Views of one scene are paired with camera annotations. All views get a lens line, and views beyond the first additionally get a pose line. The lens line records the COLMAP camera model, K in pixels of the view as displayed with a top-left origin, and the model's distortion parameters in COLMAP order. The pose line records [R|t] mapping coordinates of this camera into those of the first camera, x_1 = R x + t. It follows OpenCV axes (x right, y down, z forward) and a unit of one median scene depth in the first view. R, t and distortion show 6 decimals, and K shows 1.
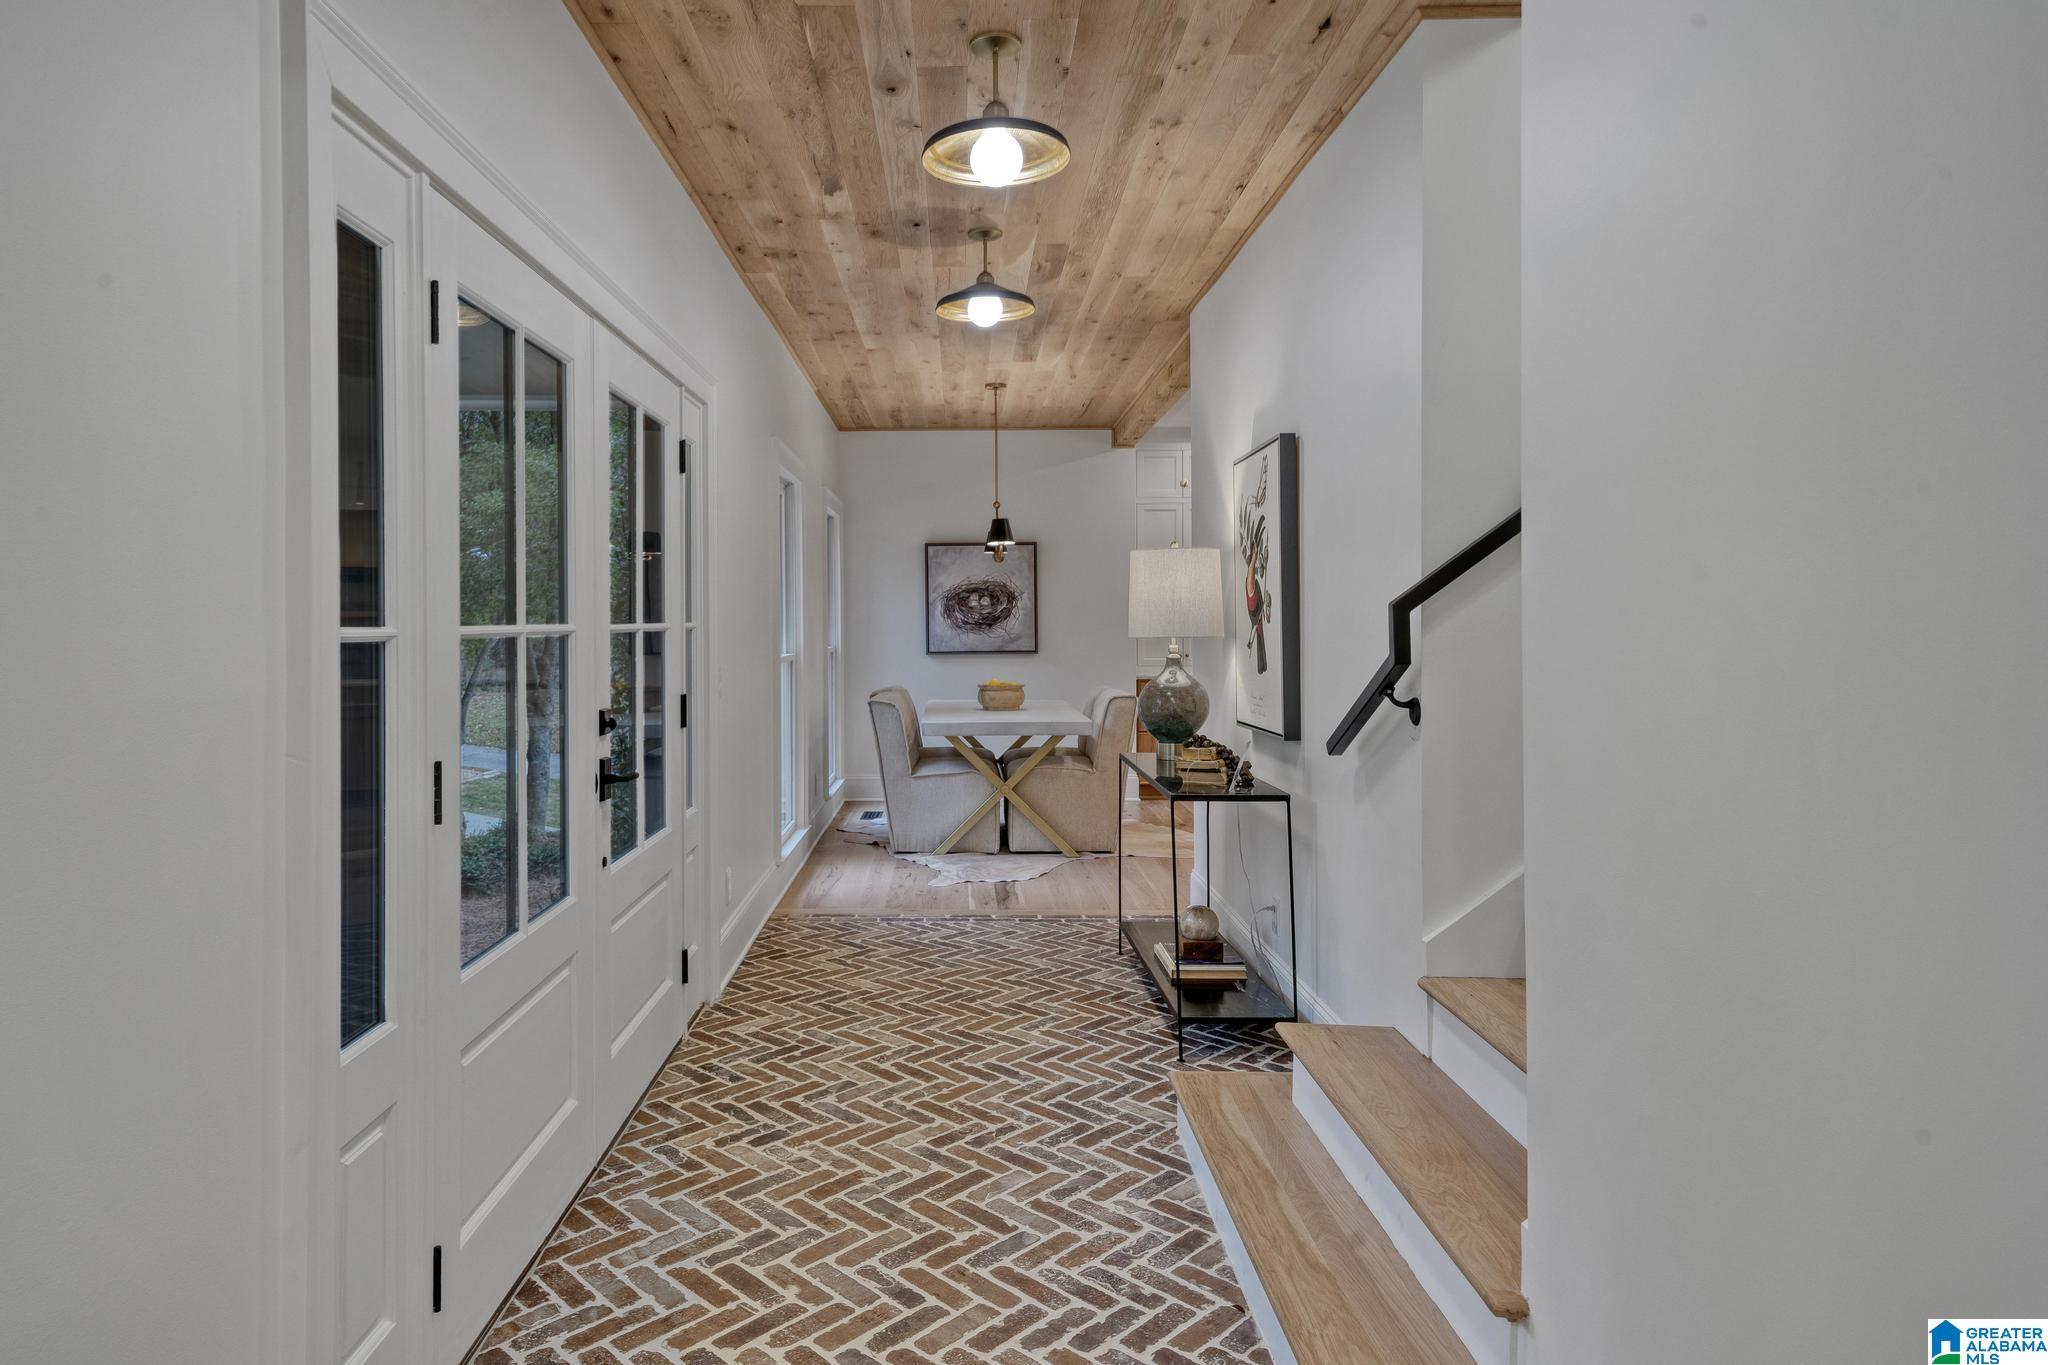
lens RADIAL K [[1241.8, 0, 1022.0], [0, 1241.8, 677.4], [0, 0, 1]] dist [0.000034, -0.000001]
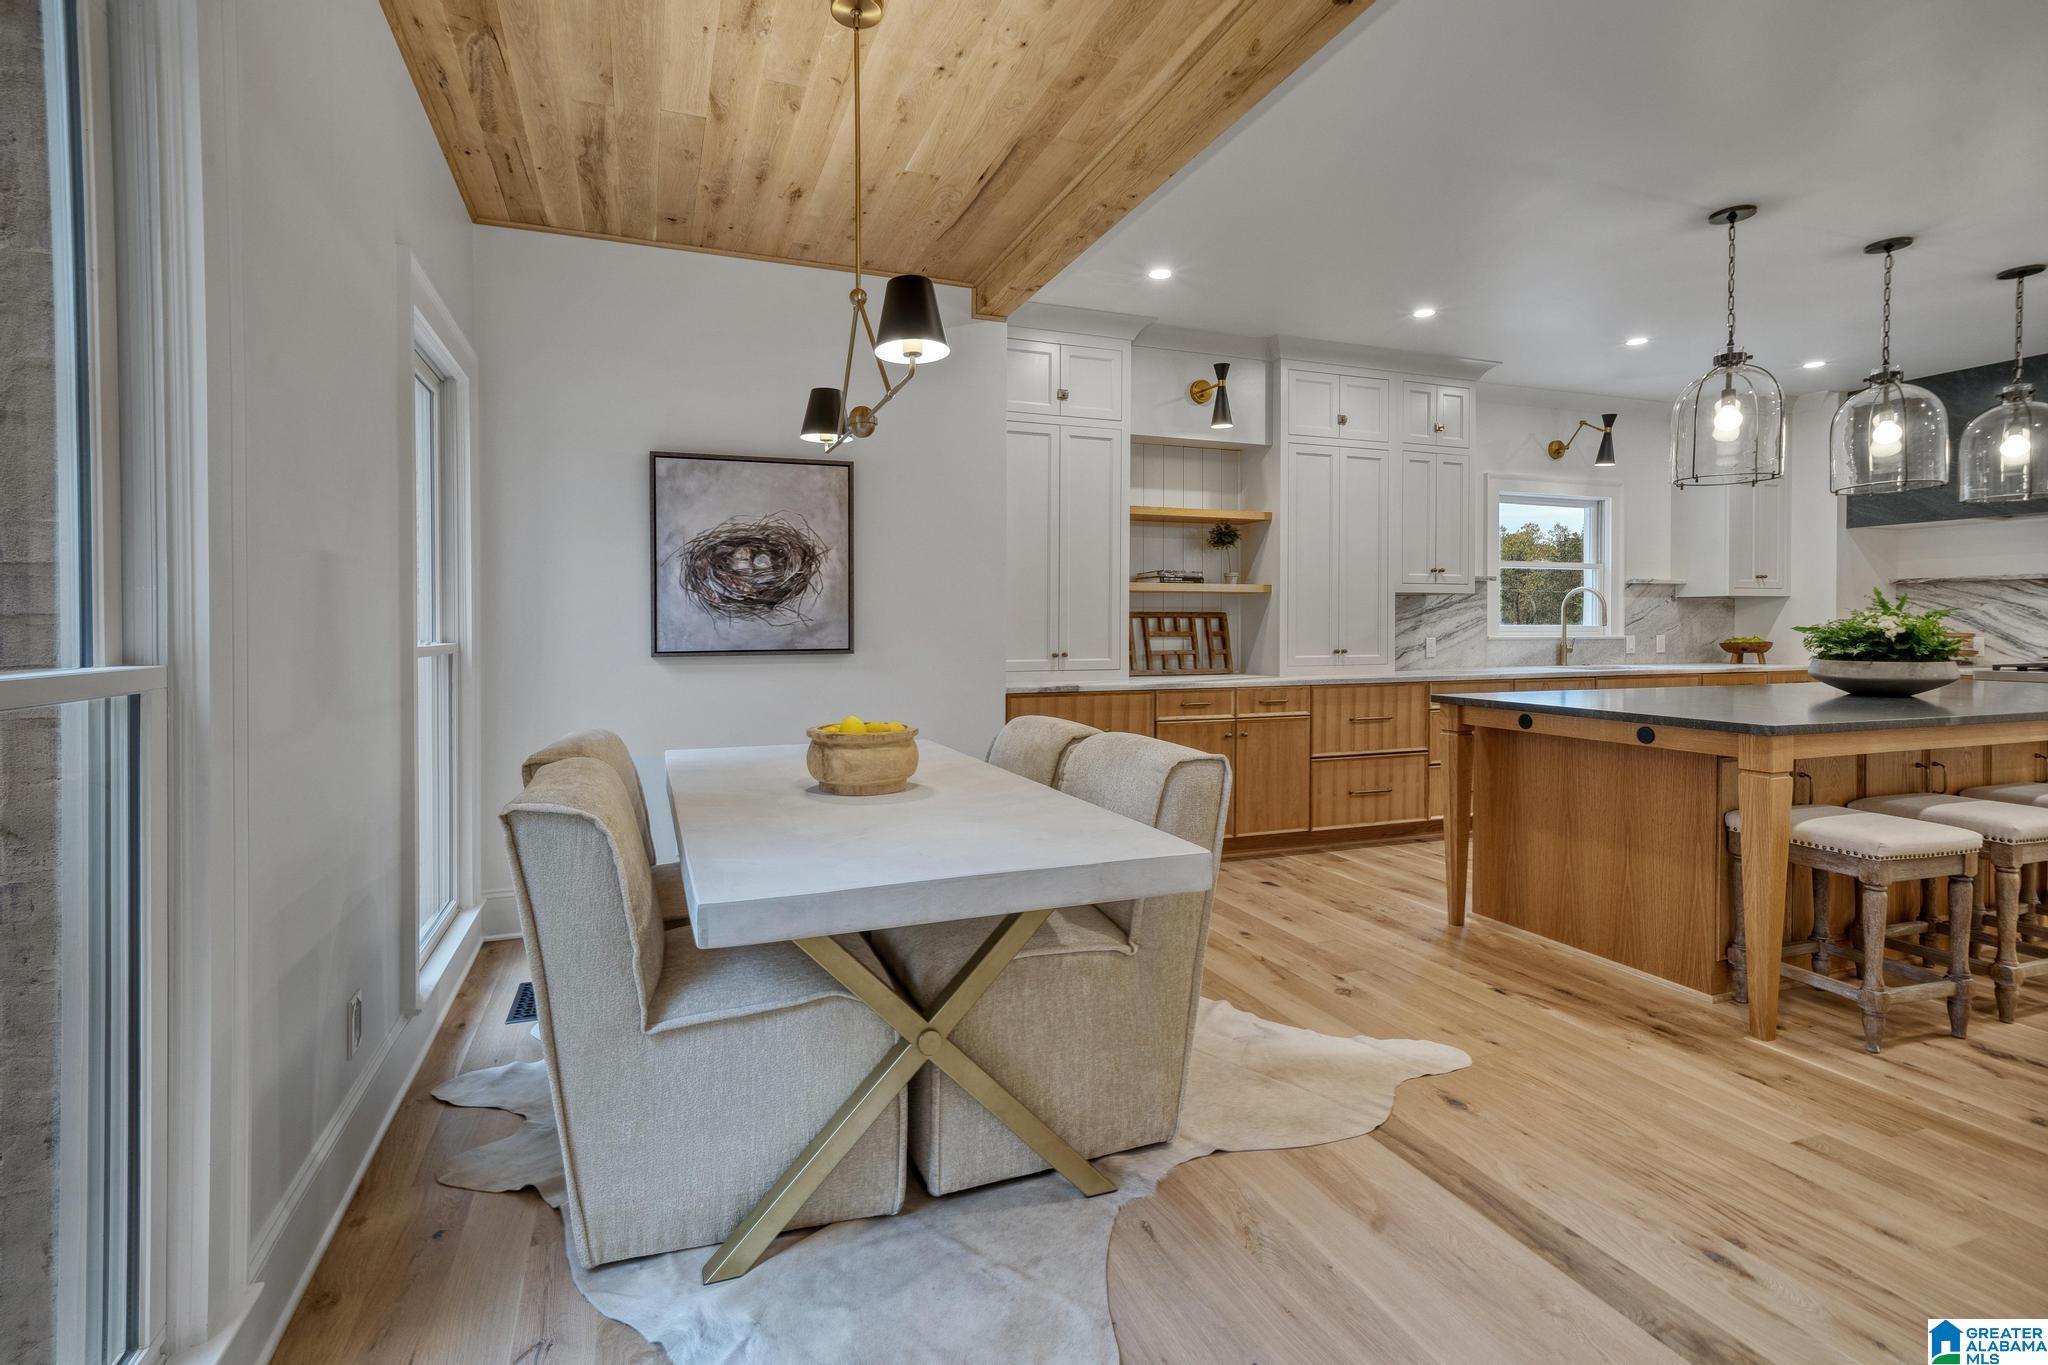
lens RADIAL K [[926.9, 0, 975.4], [0, 926.9, 639.3], [0, 0, 1]] dist [0.009493, 0.001491]
pose [[0.956681, -0.001019, 0.291137, -0.059941], [0.010109, 0.999507, -0.029720, -0.012579], [-0.290963, 0.031376, 0.956220, 0.570285]]
